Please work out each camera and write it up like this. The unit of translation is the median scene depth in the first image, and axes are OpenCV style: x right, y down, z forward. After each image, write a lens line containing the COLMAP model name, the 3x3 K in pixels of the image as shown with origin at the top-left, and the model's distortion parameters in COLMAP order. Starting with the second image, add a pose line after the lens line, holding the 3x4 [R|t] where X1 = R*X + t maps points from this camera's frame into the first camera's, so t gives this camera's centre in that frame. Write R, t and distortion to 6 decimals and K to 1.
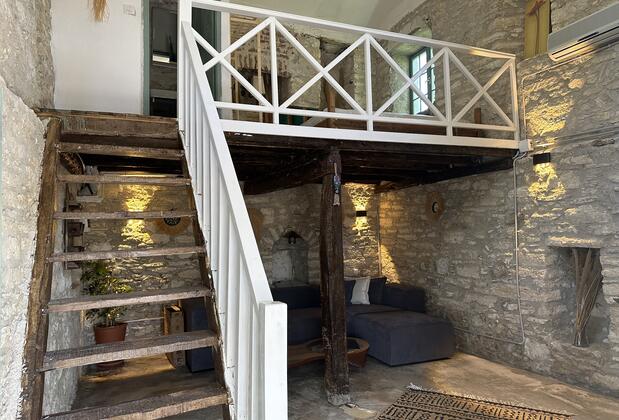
lens RADIAL K [[430.8, 0, 309.5], [0, 430.8, 210.0], [0, 0, 1]] dist [0.095006, -0.155510]
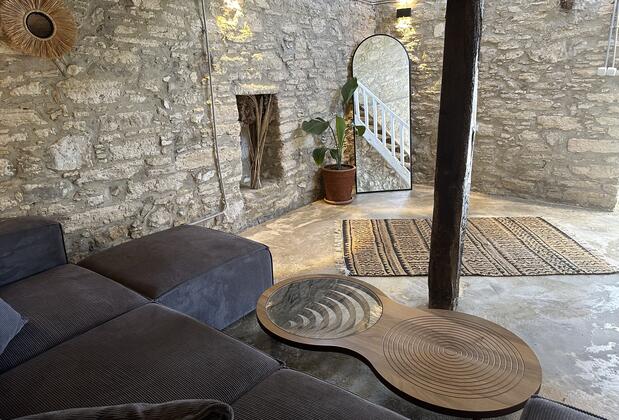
lens RADIAL K [[430.8, 0, 309.5], [0, 430.8, 210.0], [0, 0, 1]] dist [0.095006, -0.155510]
pose [[-0.485846, -0.221477, 0.845518, -0.343910], [-0.002215, 0.967672, 0.252202, 0.082850], [-0.874041, 0.120659, -0.470631, 1.279871]]
